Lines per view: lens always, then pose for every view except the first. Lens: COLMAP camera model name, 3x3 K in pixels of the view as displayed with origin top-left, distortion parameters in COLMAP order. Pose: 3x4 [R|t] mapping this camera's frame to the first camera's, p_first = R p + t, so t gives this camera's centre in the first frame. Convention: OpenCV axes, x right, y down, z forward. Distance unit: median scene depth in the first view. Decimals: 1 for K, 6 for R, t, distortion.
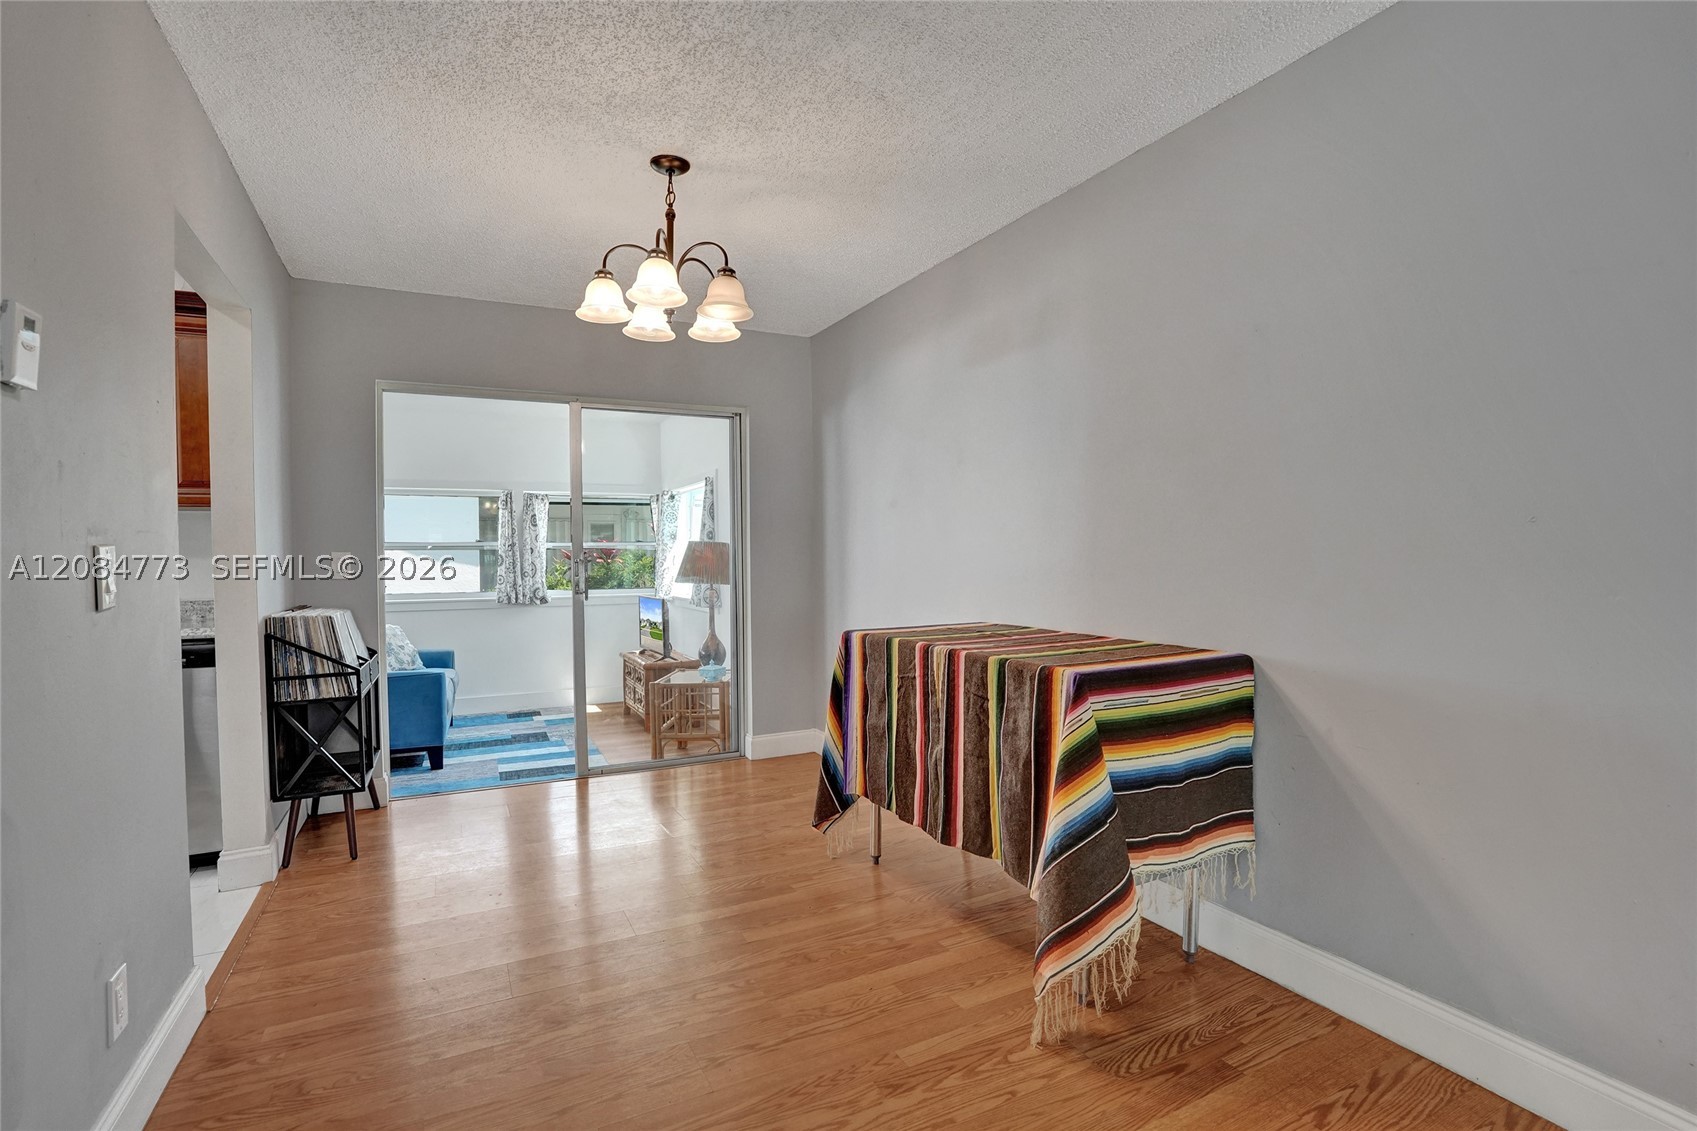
lens RADIAL K [[788.0, 0, 842.8], [0, 788.0, 567.9], [0, 0, 1]] dist [-0.061077, 0.019702]
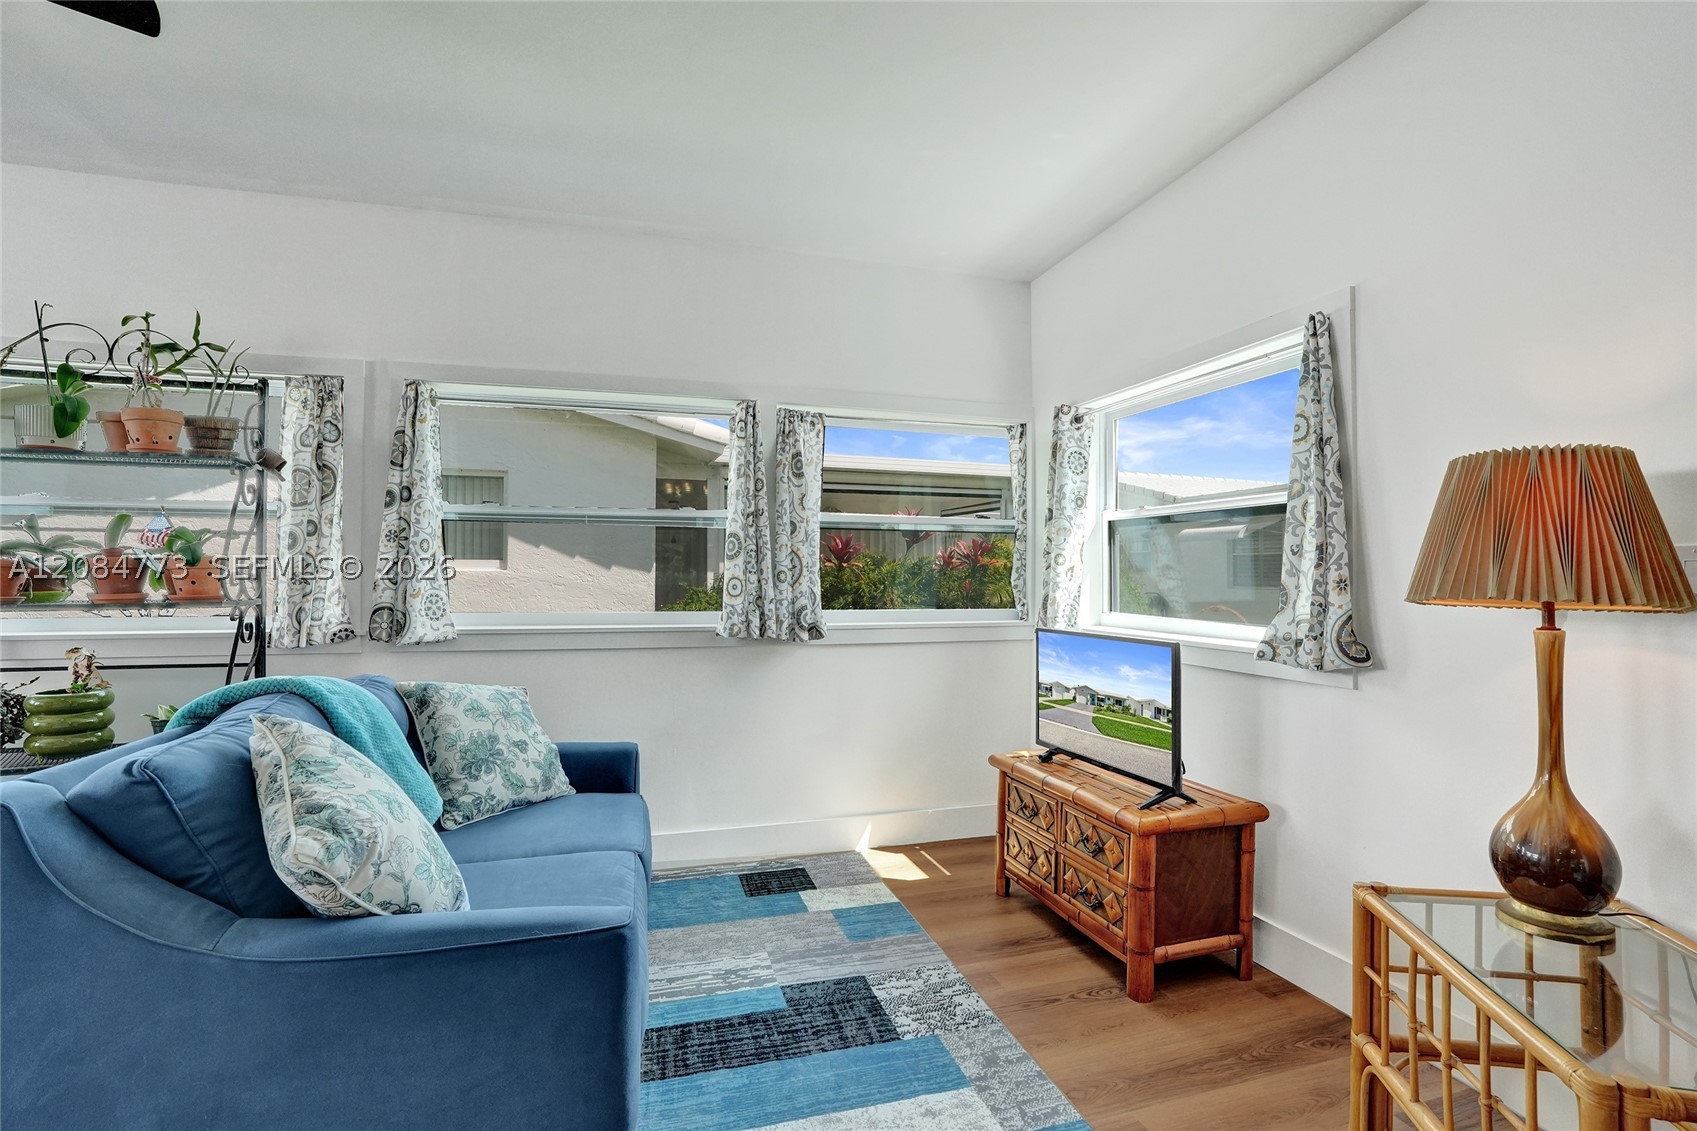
lens RADIAL K [[788.0, 0, 841.6], [0, 788.0, 566.2], [0, 0, 1]] dist [-0.061077, 0.019702]
pose [[0.984873, 0.011833, -0.172872, -0.288156], [-0.016475, 0.999541, -0.025440, 0.013531], [0.172492, 0.027903, 0.984616, 0.537573]]
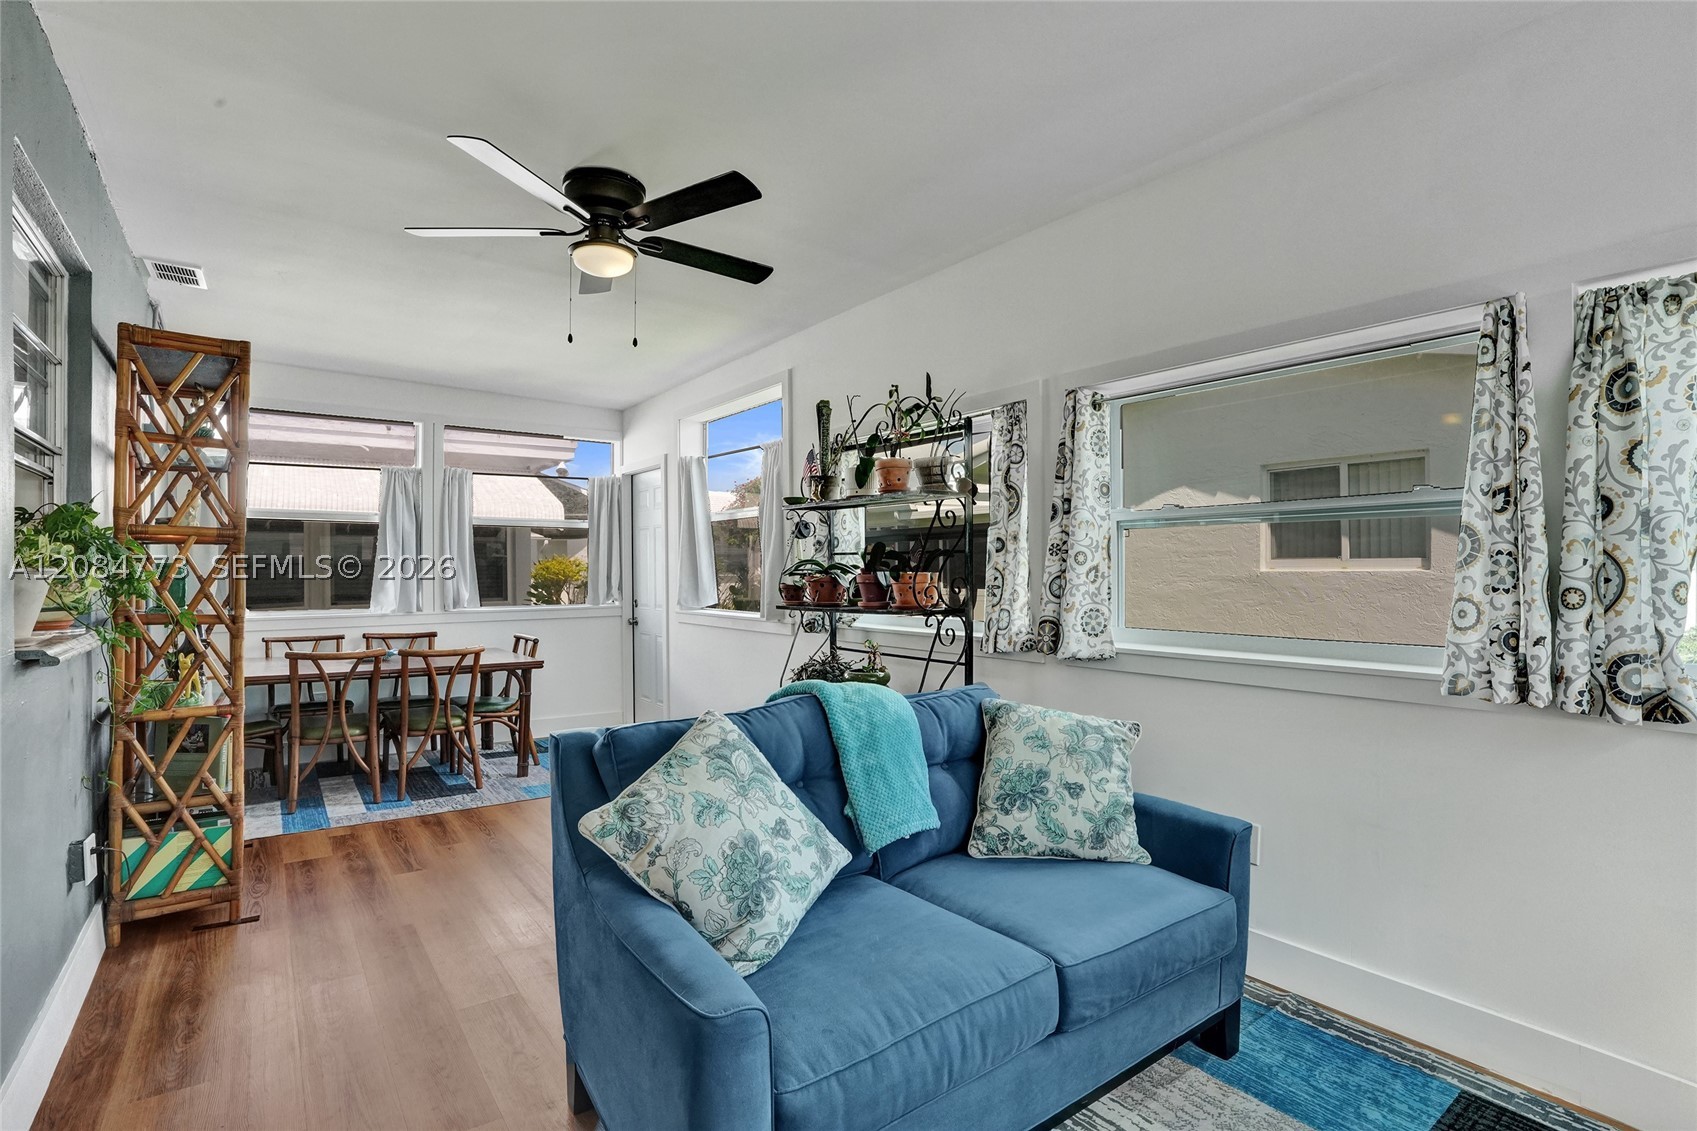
lens RADIAL K [[788.0, 0, 837.8], [0, 788.0, 564.5], [0, 0, 1]] dist [-0.061077, 0.019702]
pose [[0.185807, 0.002899, -0.982582, -0.203916], [-0.012001, 0.999928, 0.000681, -0.000206], [0.982513, 0.011666, 0.185829, 0.713025]]
